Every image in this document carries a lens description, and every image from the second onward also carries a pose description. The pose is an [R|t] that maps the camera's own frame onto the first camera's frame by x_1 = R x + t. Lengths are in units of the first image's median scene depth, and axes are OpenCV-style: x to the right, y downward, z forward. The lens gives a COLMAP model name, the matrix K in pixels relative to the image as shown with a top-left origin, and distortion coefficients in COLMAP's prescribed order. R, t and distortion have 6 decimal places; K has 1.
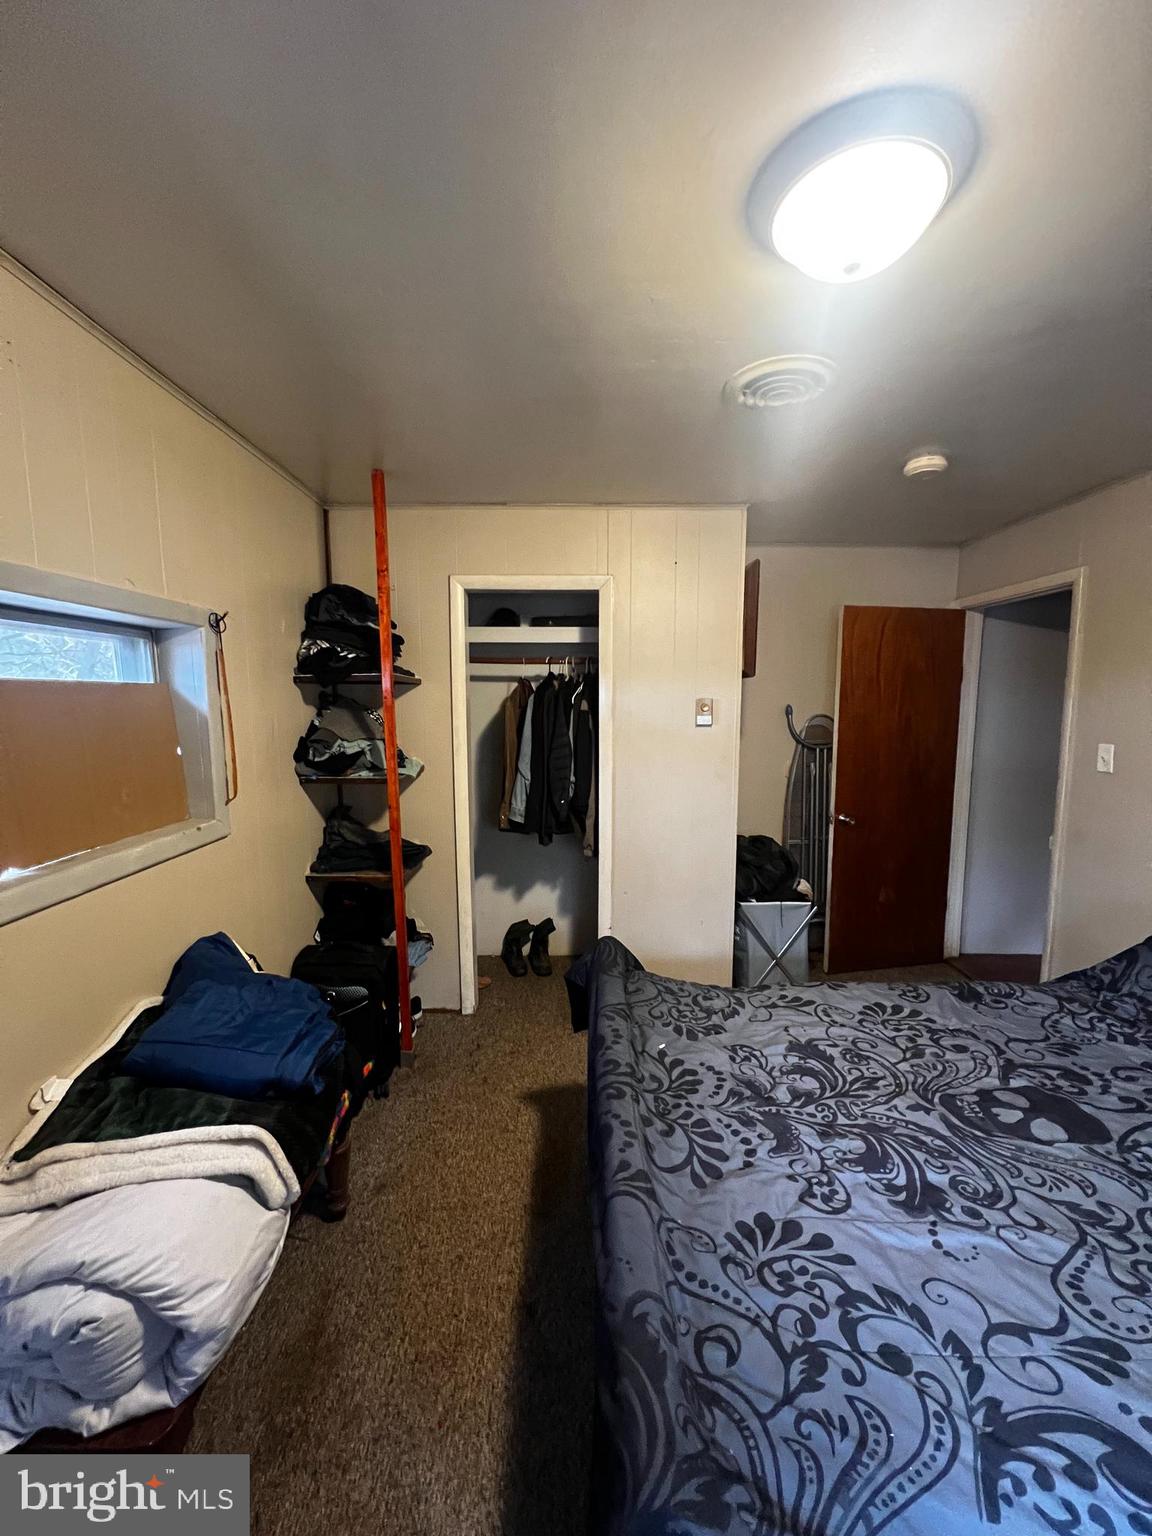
lens RADIAL K [[616.3, 0, 576.0], [0, 616.3, 768.0], [0, 0, 1]] dist [0.029140, -0.006089]
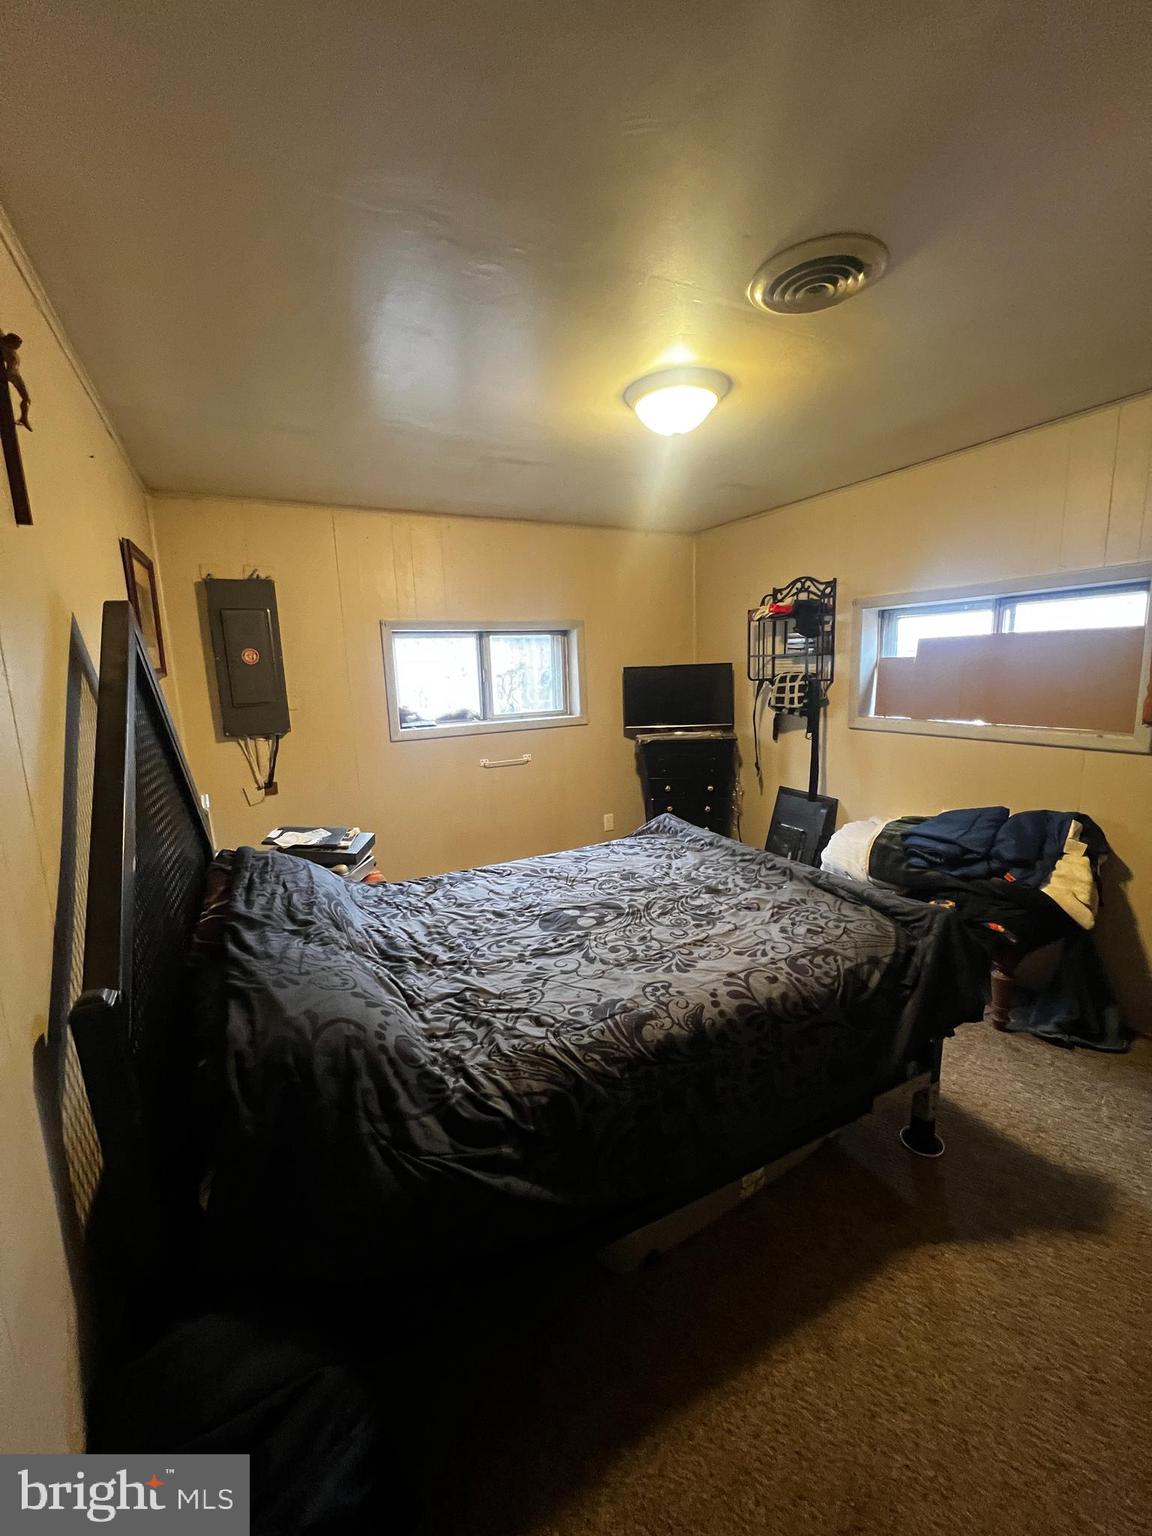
lens RADIAL K [[617.6, 0, 576.0], [0, 617.6, 768.0], [0, 0, 1]] dist [0.001588, 0.000311]
pose [[-0.882621, 0.114647, -0.455891, 1.440898], [-0.010582, 0.964712, 0.263093, -0.245751], [0.469967, 0.237036, -0.850262, 2.309899]]
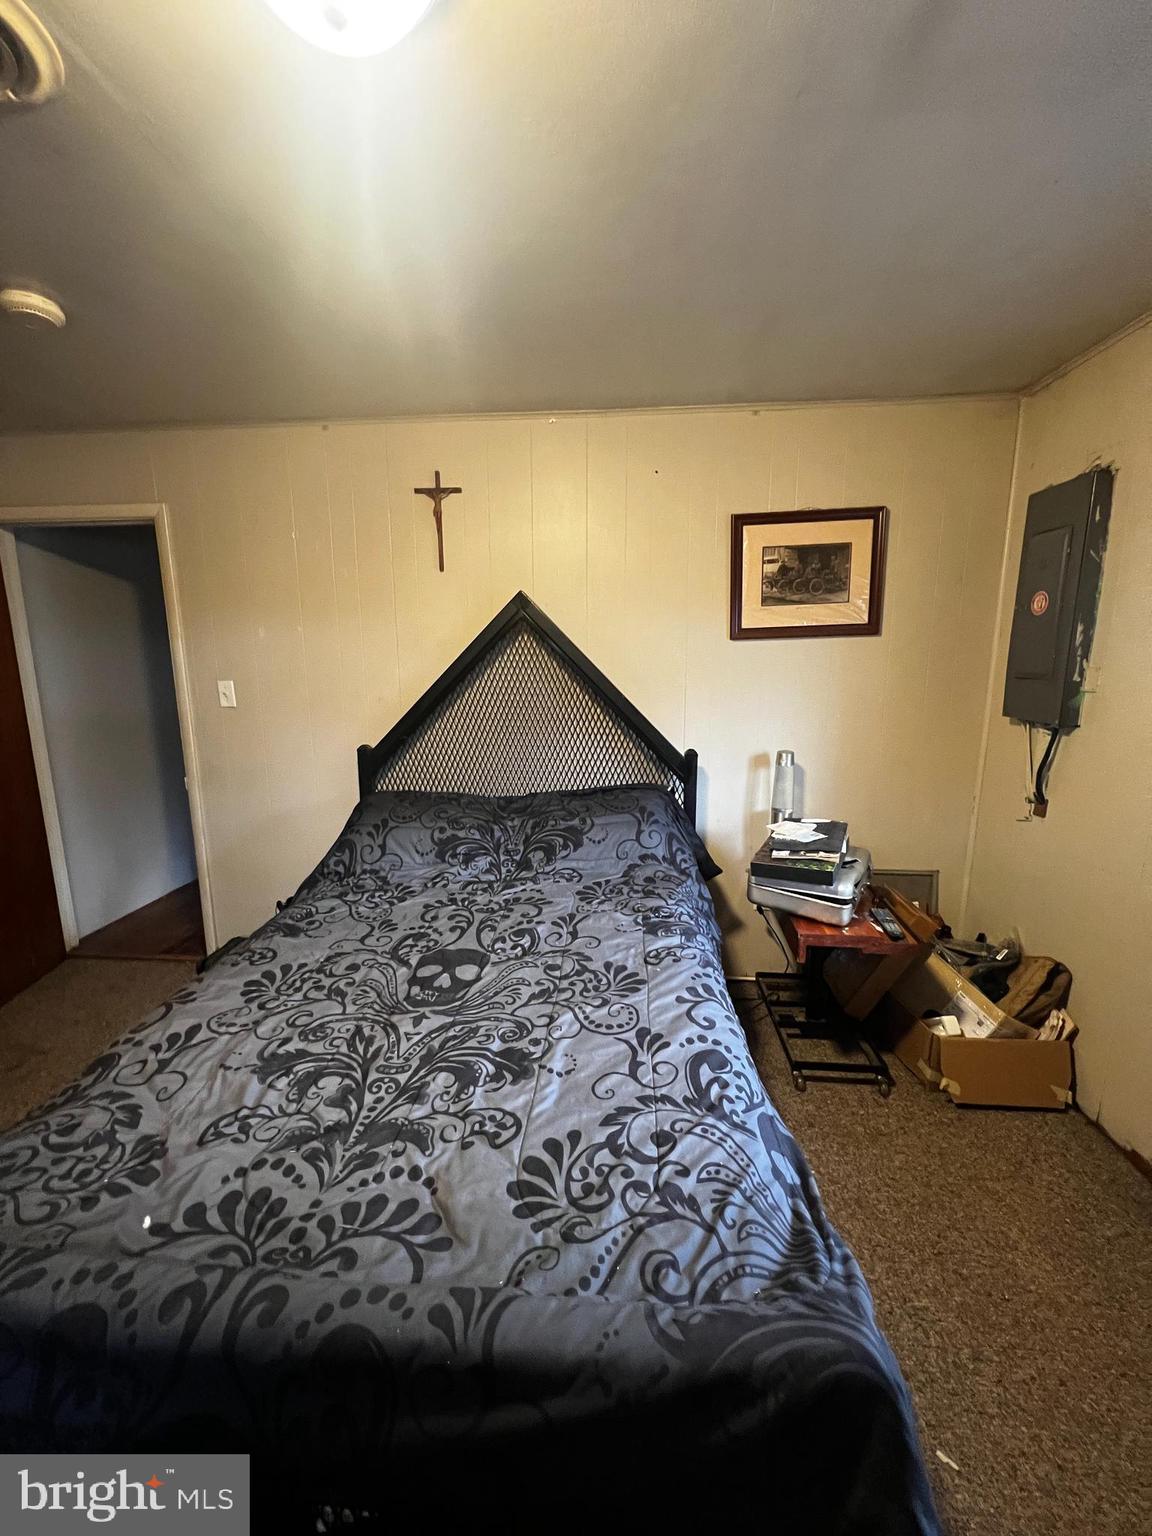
lens RADIAL K [[617.6, 0, 576.0], [0, 617.6, 768.0], [0, 0, 1]] dist [0.001588, 0.000311]
pose [[0.077745, -0.177128, 0.981112, -0.361851], [0.113171, 0.979298, 0.167833, -0.003160], [-0.990529, 0.097986, 0.096182, 0.617066]]
